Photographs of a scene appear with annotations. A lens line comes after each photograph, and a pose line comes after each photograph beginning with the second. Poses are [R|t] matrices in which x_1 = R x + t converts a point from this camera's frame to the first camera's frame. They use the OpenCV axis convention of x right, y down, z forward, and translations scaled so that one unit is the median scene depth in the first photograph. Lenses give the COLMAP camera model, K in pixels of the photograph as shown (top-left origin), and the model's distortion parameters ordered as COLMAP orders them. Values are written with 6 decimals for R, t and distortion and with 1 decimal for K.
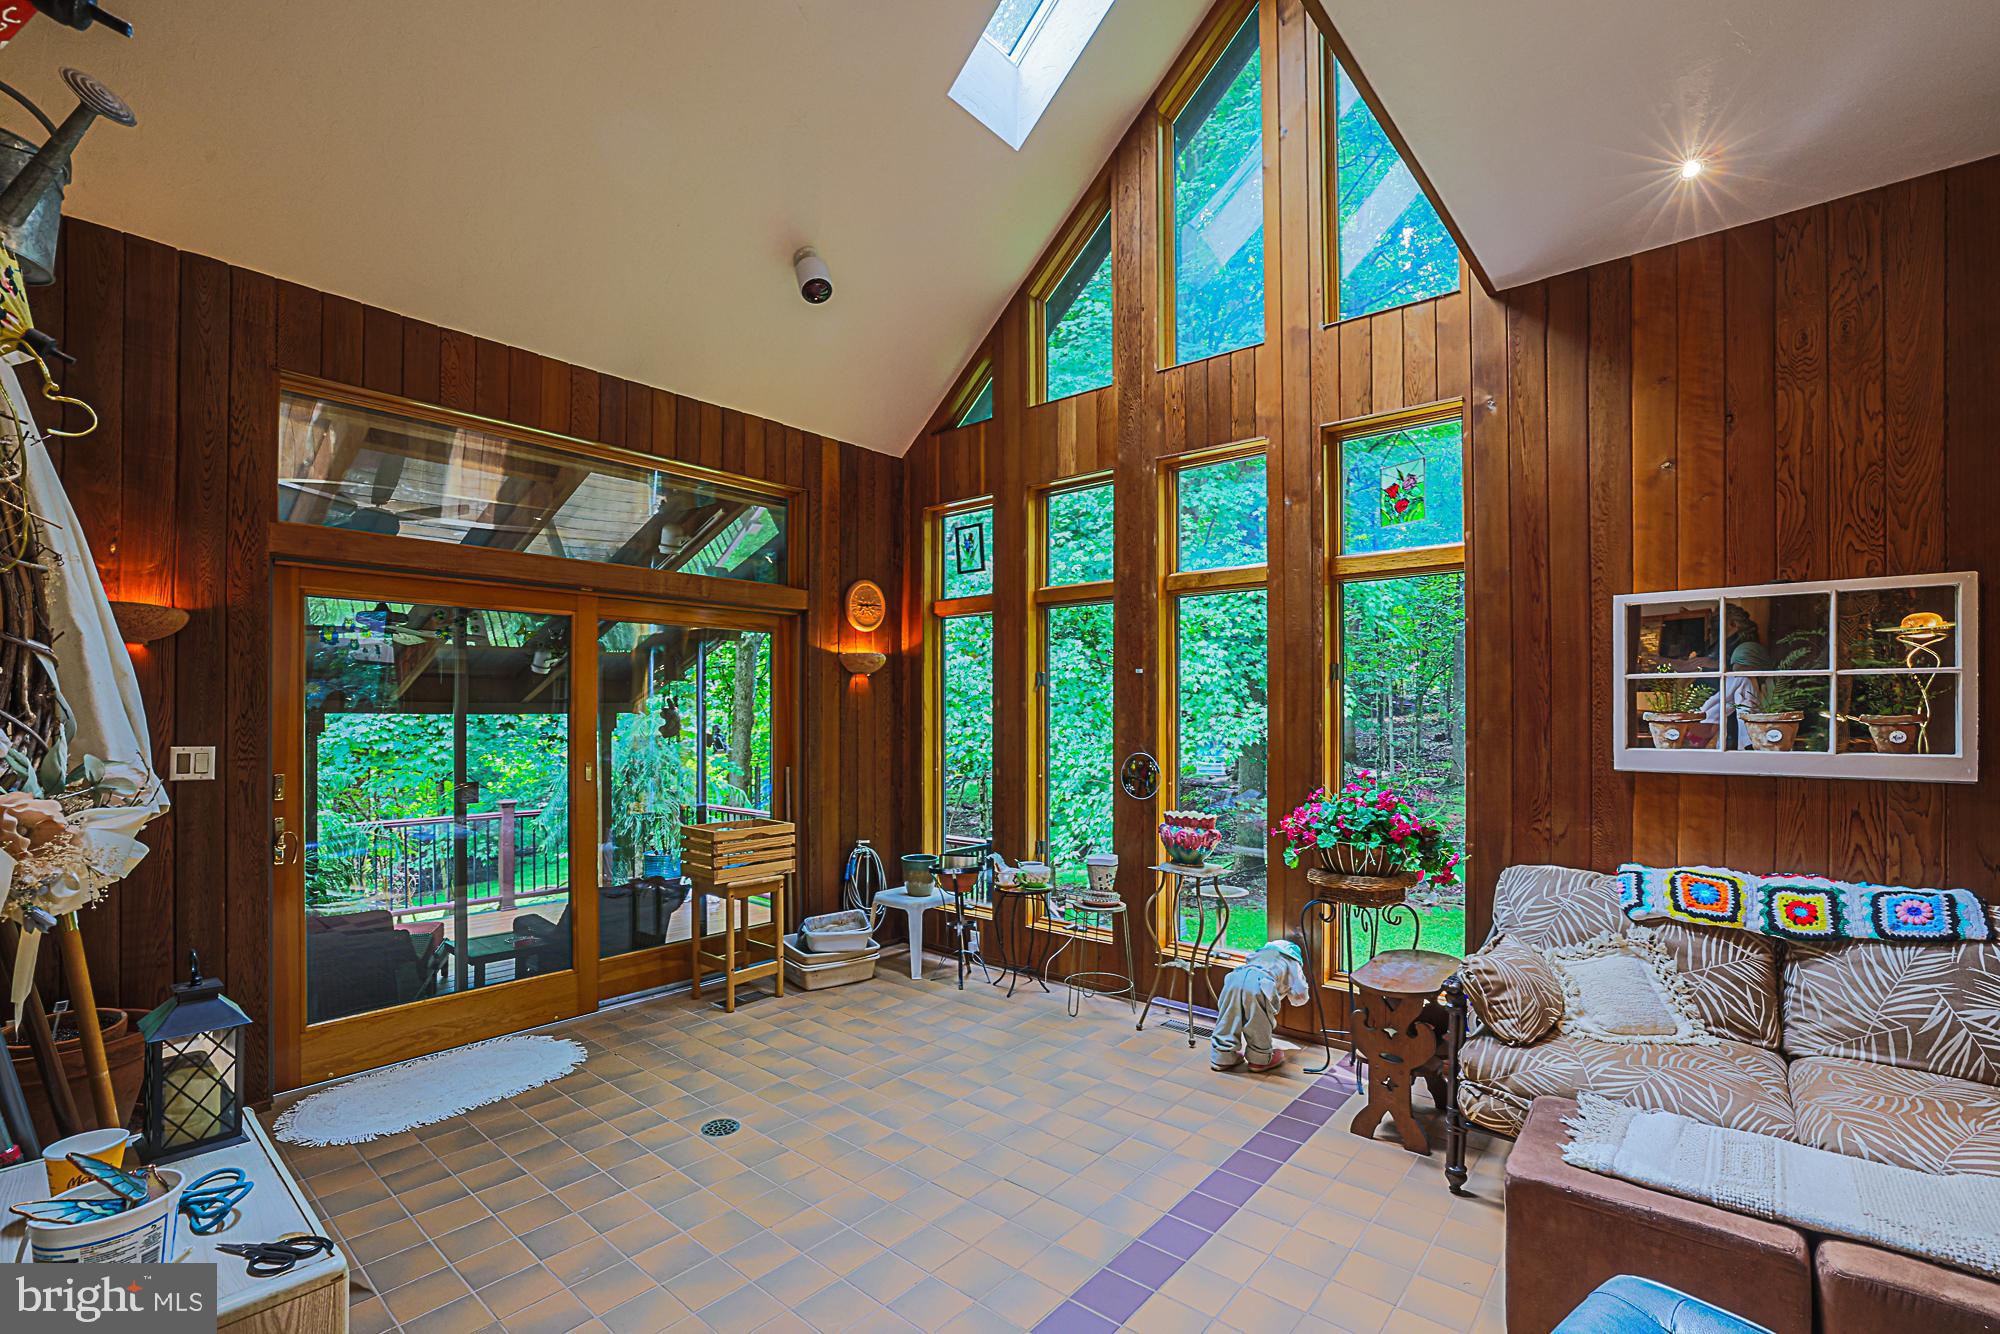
lens RADIAL K [[874.8, 0, 1046.4], [0, 874.8, 711.2], [0, 0, 1]] dist [-0.043430, 0.017728]
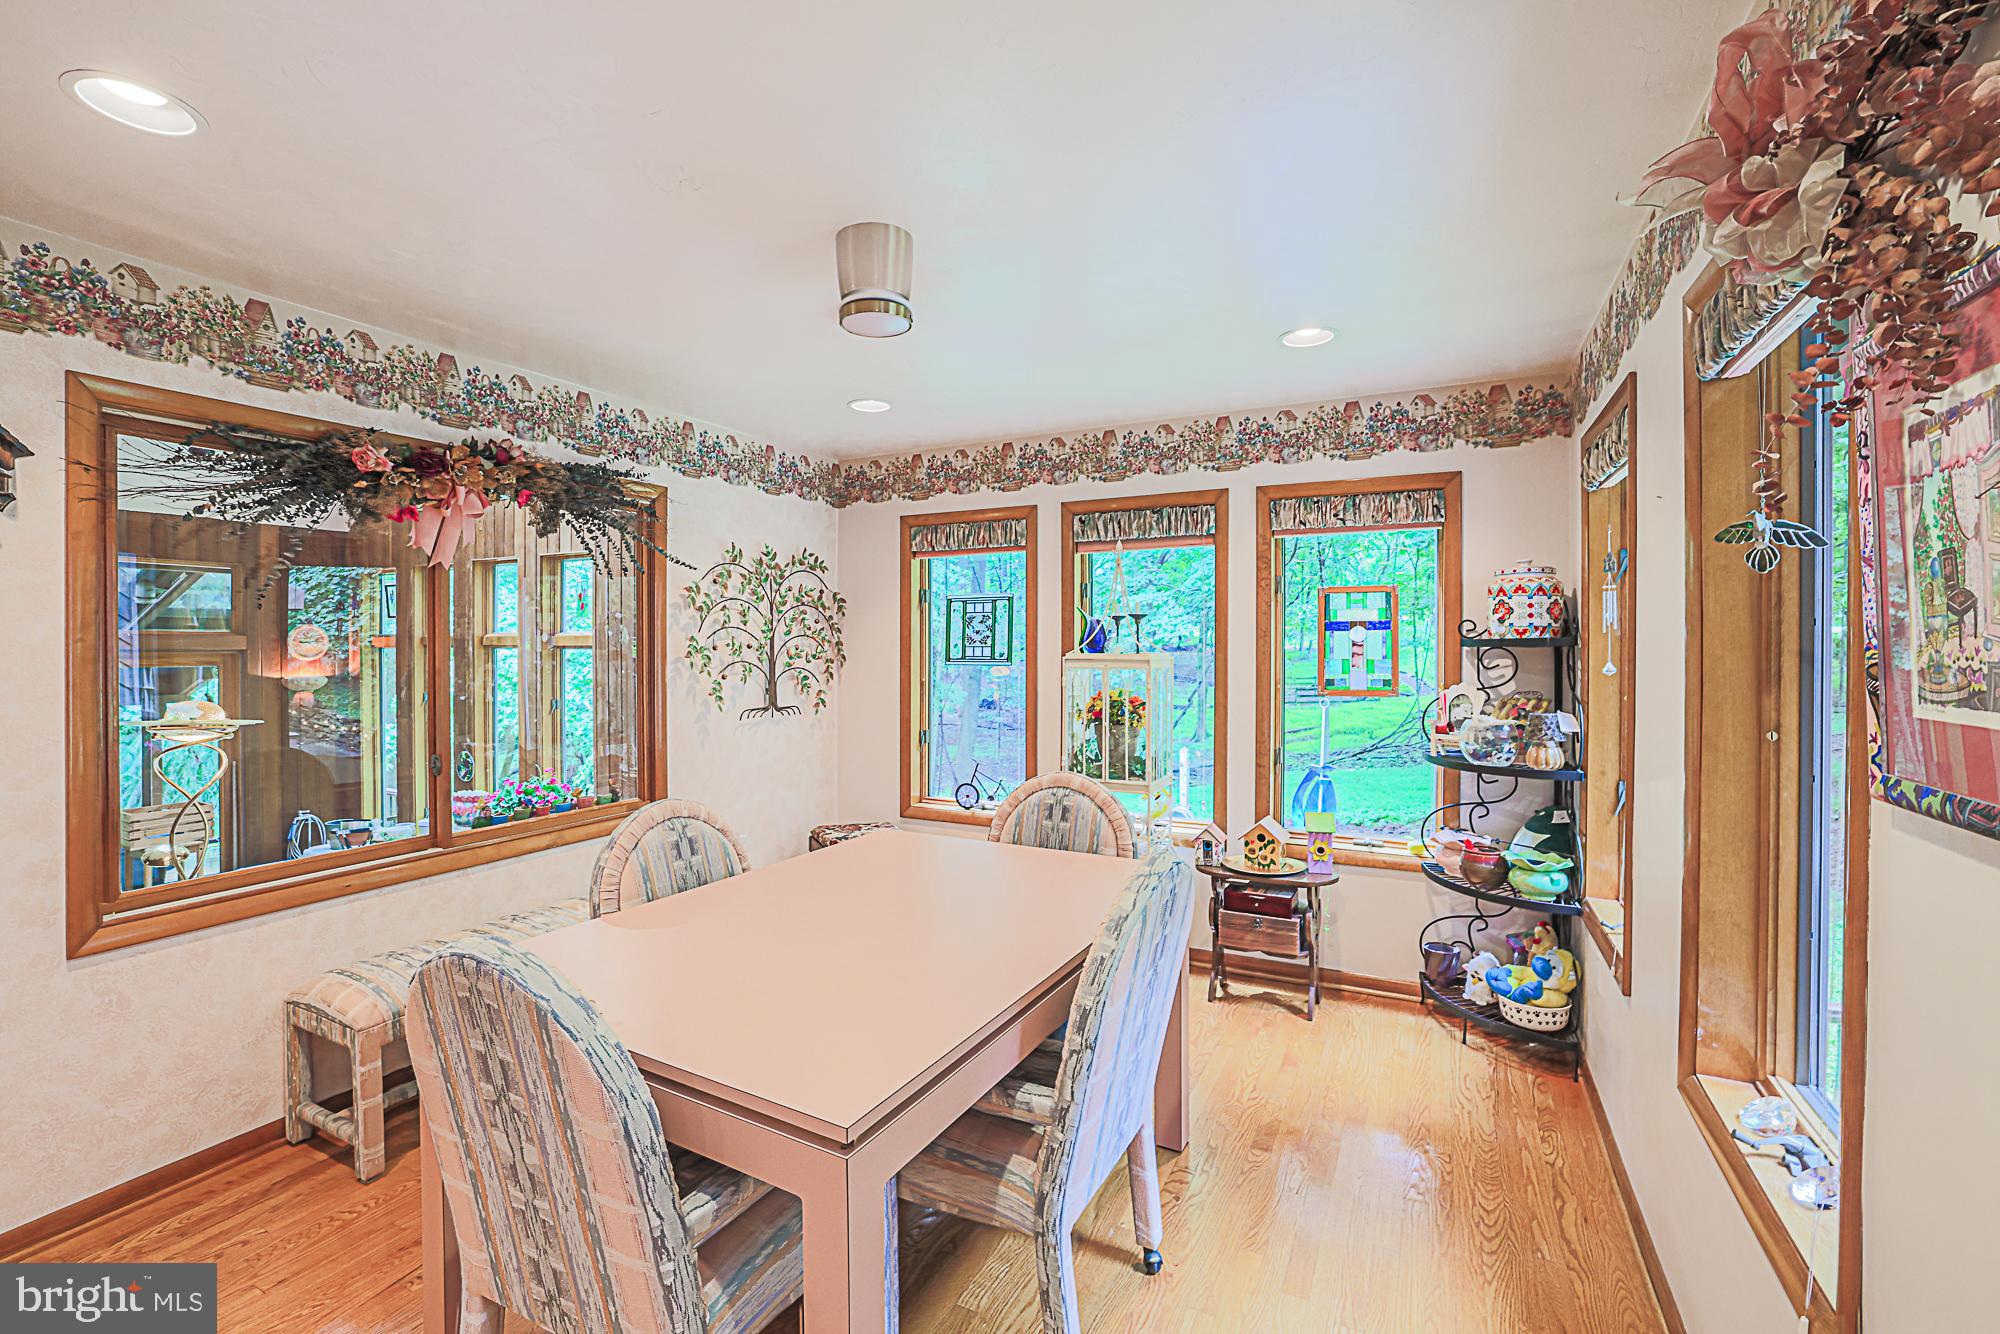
lens RADIAL K [[874.8, 0, 984.3], [0, 874.8, 644.2], [0, 0, 1]] dist [-0.043430, 0.017728]
pose [[0.985709, -0.001819, 0.168445, 0.992343], [0.001982, 0.999998, -0.000798, -0.178935], [-0.168443, 0.001121, 0.985711, -0.841495]]
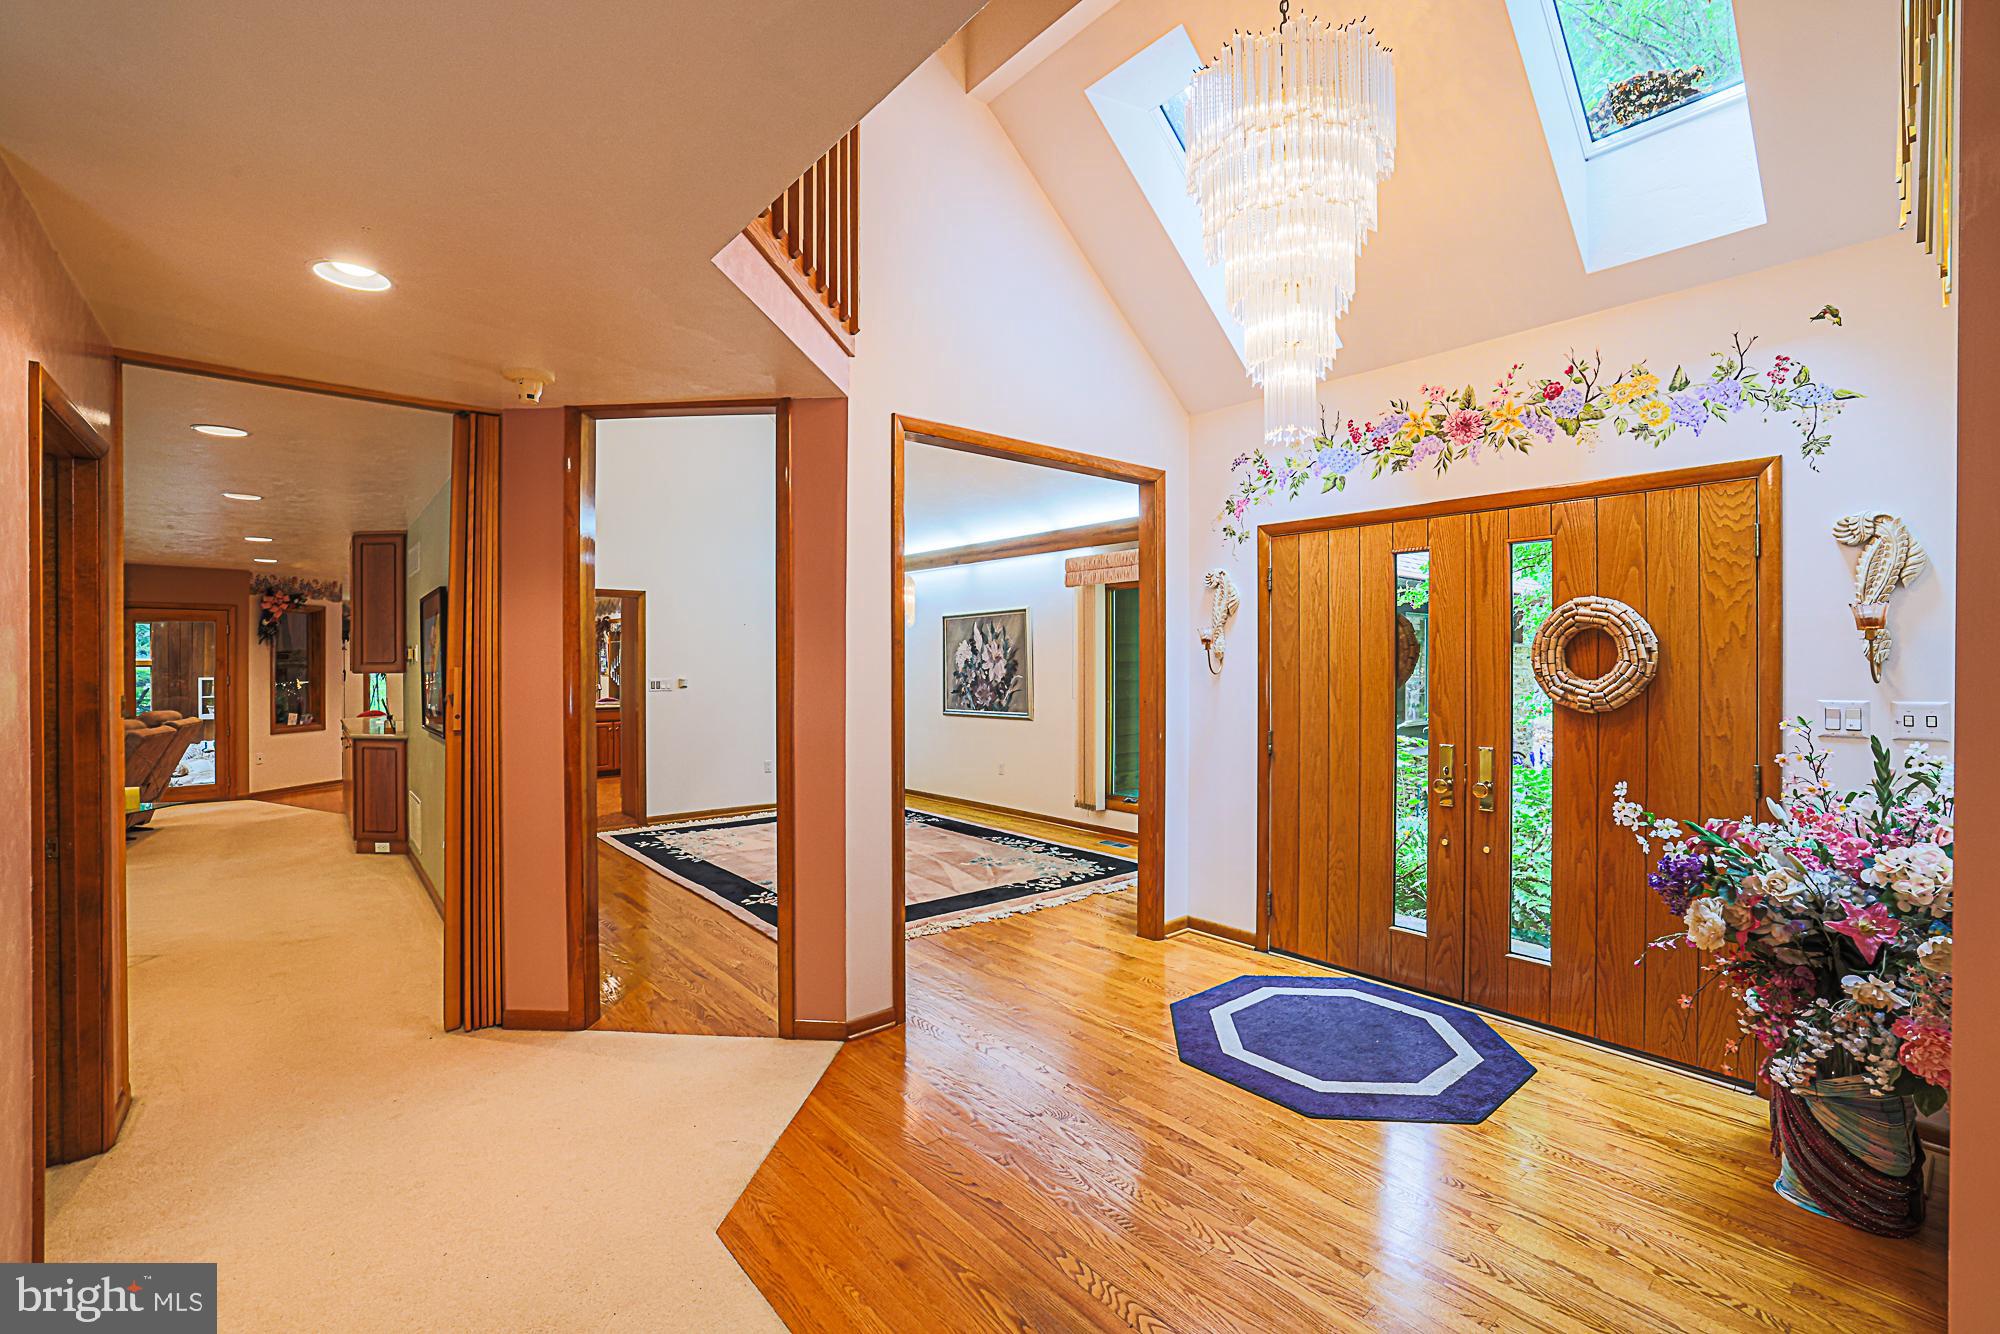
lens RADIAL K [[874.8, 0, 991.0], [0, 874.8, 662.3], [0, 0, 1]] dist [-0.043430, 0.017728]
pose [[0.229409, -0.000061, 0.973330, -2.285355], [0.003968, 0.999992, -0.000873, -0.175416], [-0.973322, 0.004063, 0.229407, -3.384320]]
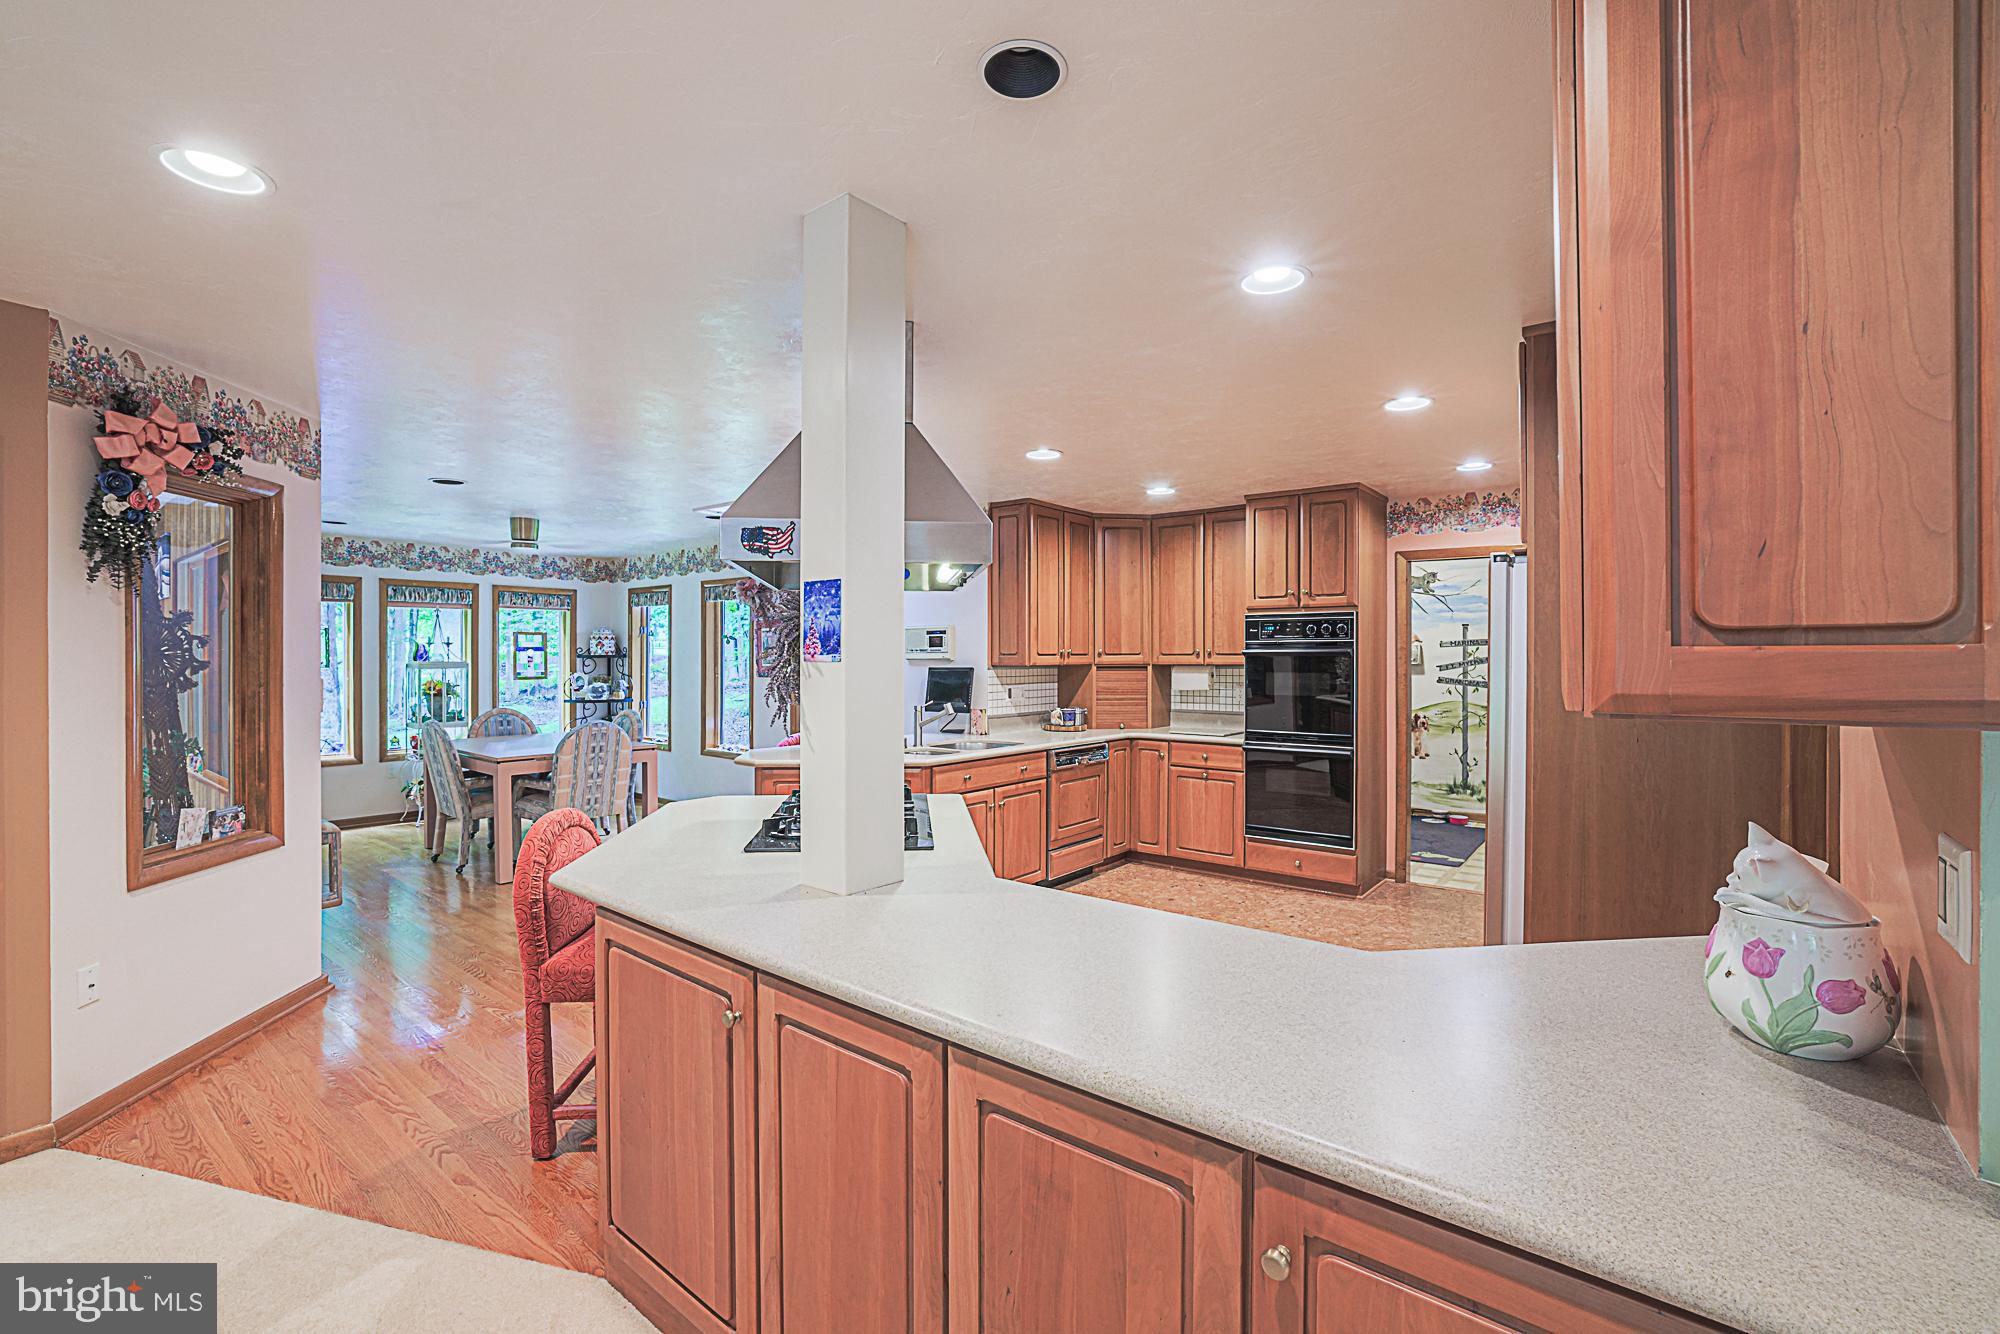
lens RADIAL K [[874.8, 0, 983.6], [0, 874.8, 659.8], [0, 0, 1]] dist [-0.043430, 0.017728]
pose [[0.033132, -0.003152, 0.999446, -0.862909], [0.002288, 0.999993, 0.003078, -0.175262], [-0.999448, 0.002185, 0.033139, -1.254041]]
